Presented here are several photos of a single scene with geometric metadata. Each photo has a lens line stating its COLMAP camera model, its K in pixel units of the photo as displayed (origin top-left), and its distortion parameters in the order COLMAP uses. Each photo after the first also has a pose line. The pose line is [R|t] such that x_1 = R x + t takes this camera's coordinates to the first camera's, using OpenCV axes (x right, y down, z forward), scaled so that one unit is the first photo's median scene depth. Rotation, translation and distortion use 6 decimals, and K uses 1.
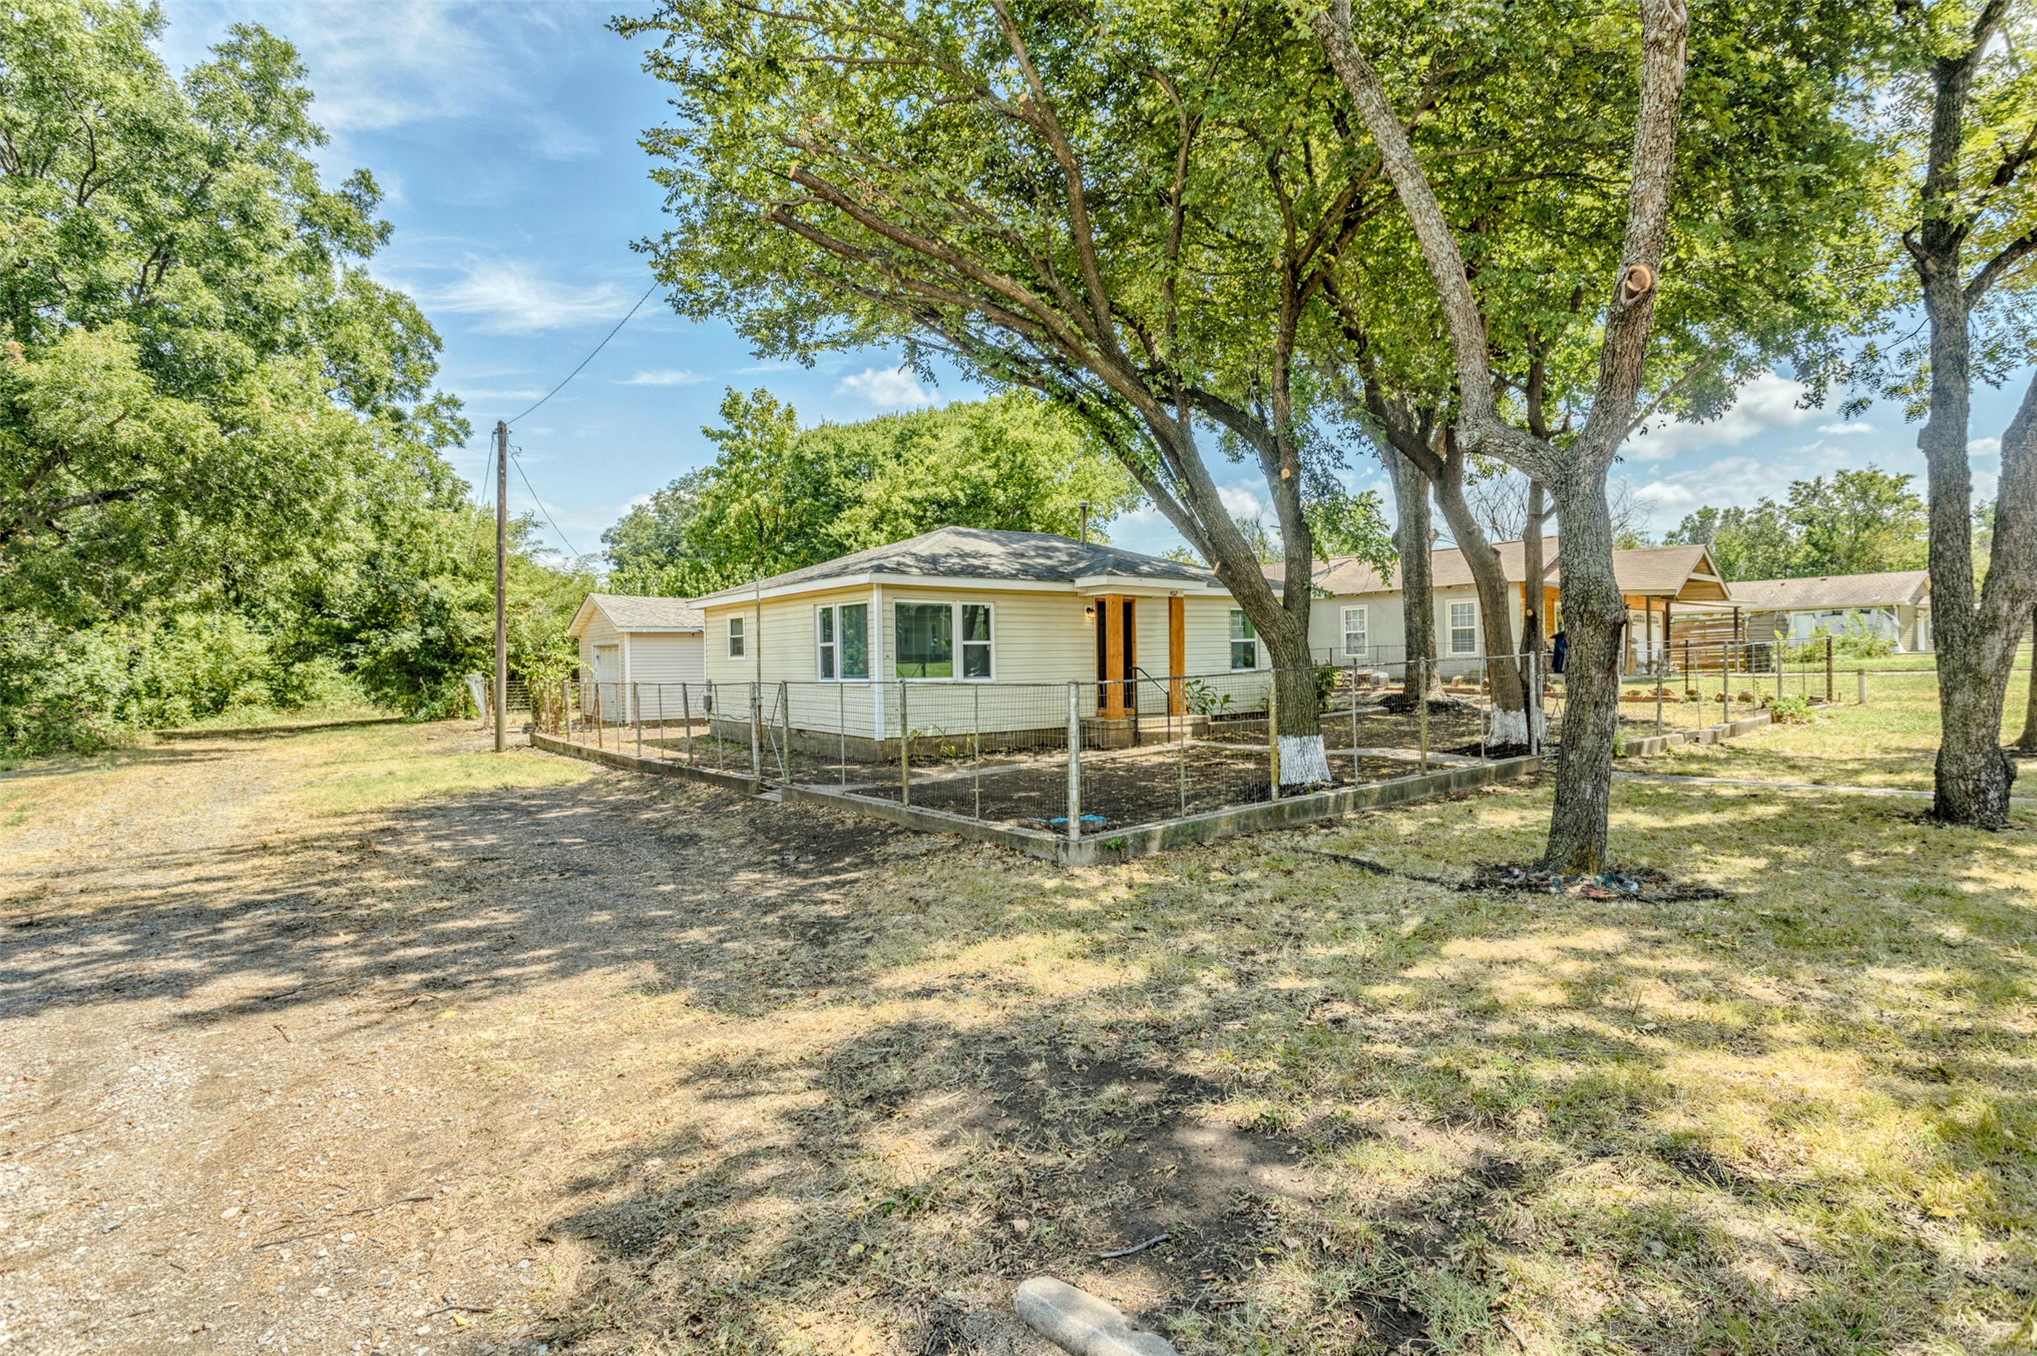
lens RADIAL K [[998.2, 0, 1022.6], [0, 998.2, 674.4], [0, 0, 1]] dist [0.000678, -0.000197]
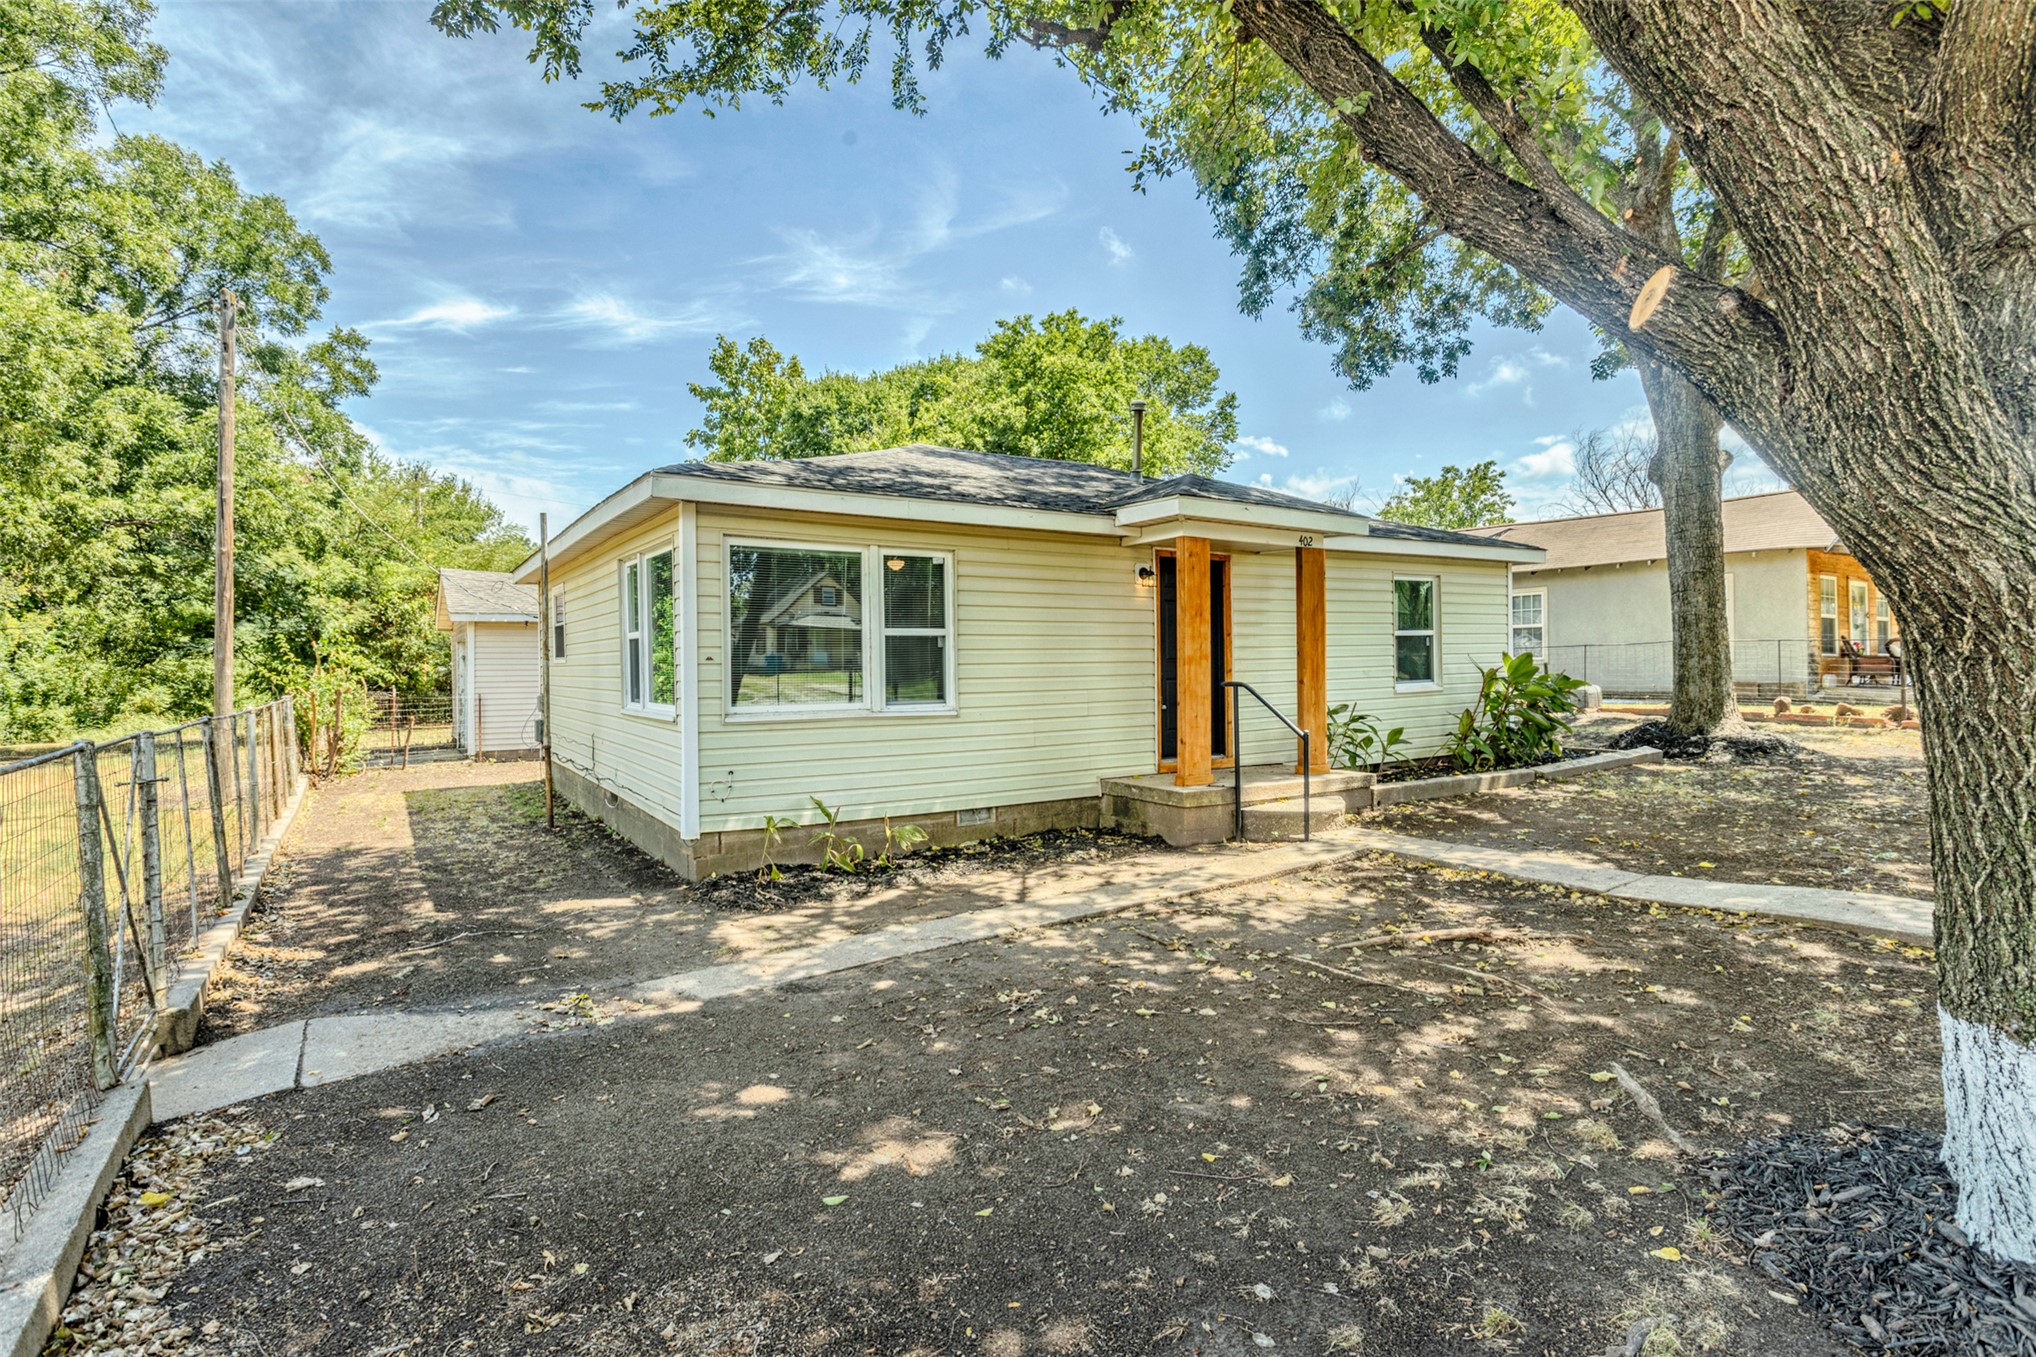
lens RADIAL K [[997.7, 0, 1011.9], [0, 997.7, 666.4], [0, 0, 1]] dist [0.000678, -0.000197]
pose [[0.997047, 0.003980, -0.076688, 0.033497], [-0.004751, 0.999940, -0.009869, -0.008287], [0.076644, 0.010204, 0.997006, 0.422054]]
